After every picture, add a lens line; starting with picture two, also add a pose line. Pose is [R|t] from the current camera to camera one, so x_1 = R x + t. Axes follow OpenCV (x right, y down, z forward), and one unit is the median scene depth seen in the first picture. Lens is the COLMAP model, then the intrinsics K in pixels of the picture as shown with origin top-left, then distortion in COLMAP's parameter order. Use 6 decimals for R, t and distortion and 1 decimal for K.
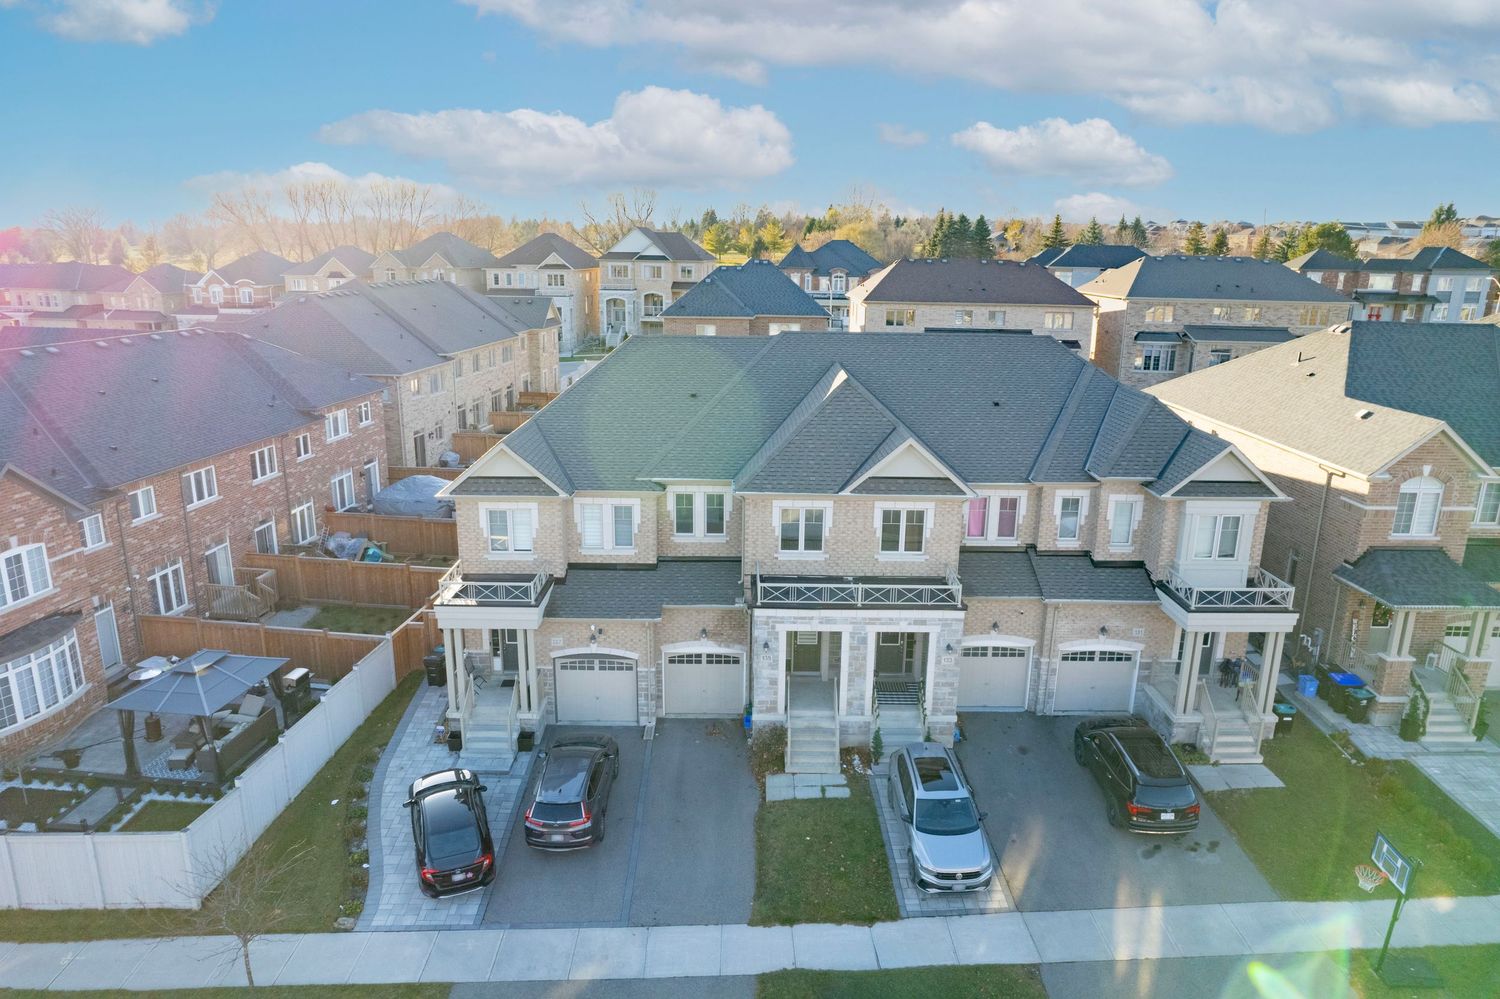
lens RADIAL K [[964.3, 0, 754.5], [0, 964.3, 502.8], [0, 0, 1]] dist [-0.064118, 0.046433]
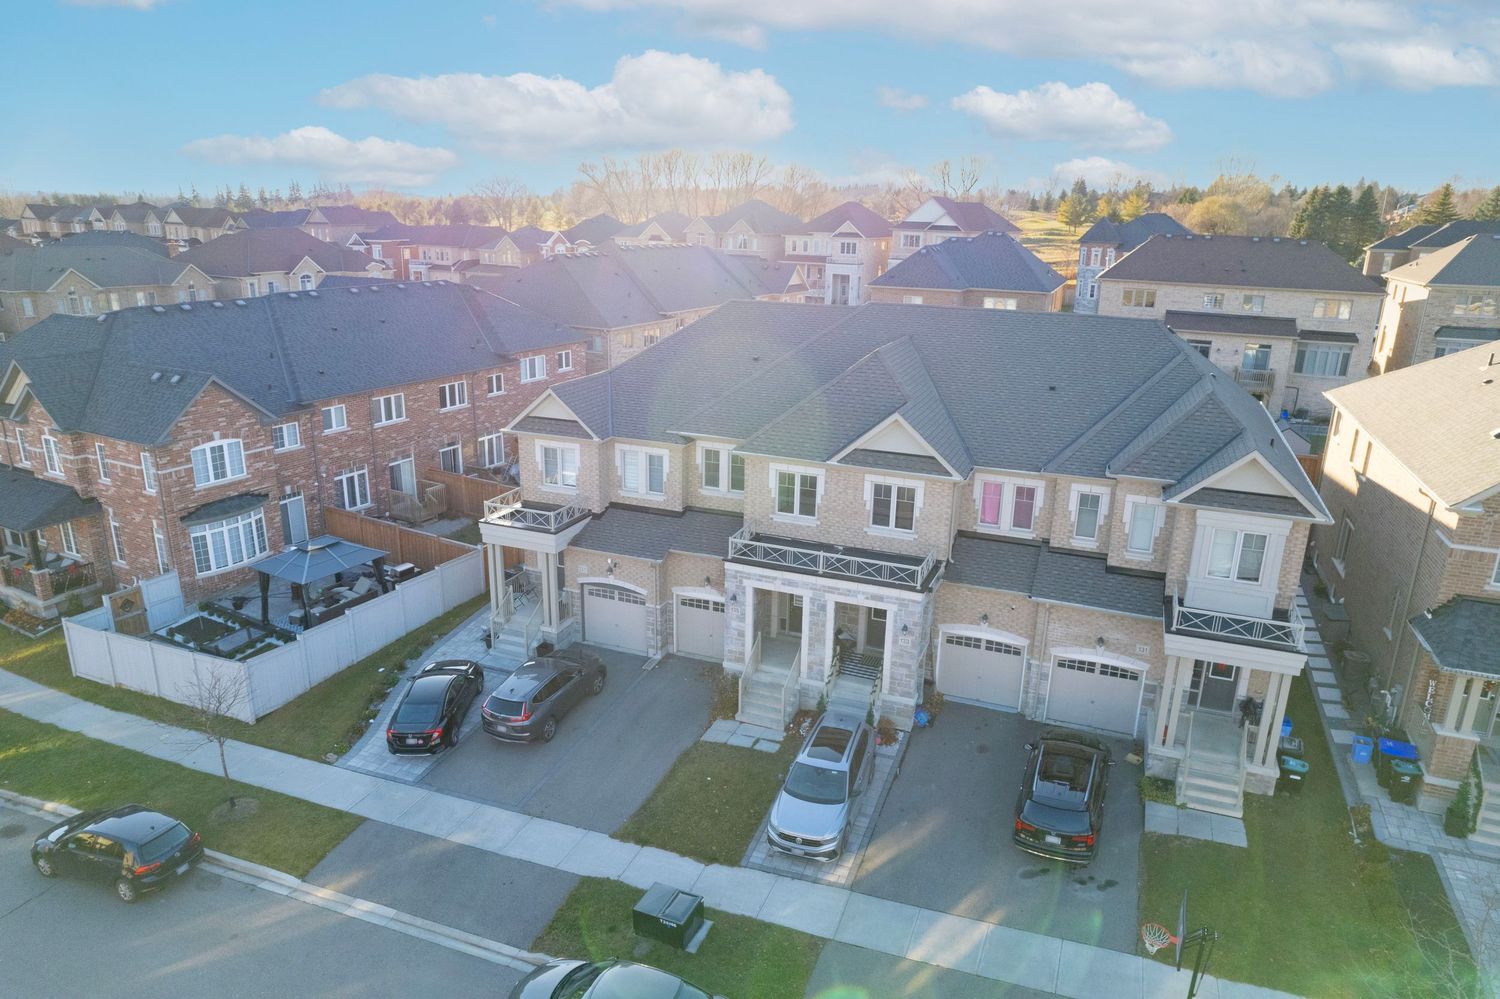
lens RADIAL K [[964.3, 0, 747.4], [0, 964.3, 494.9], [0, 0, 1]] dist [-0.064118, 0.046433]
pose [[0.924688, 0.112517, -0.363720, 0.372915], [-0.104334, 0.993649, 0.042137, -0.009068], [0.366151, -0.001015, 0.930555, 0.023397]]
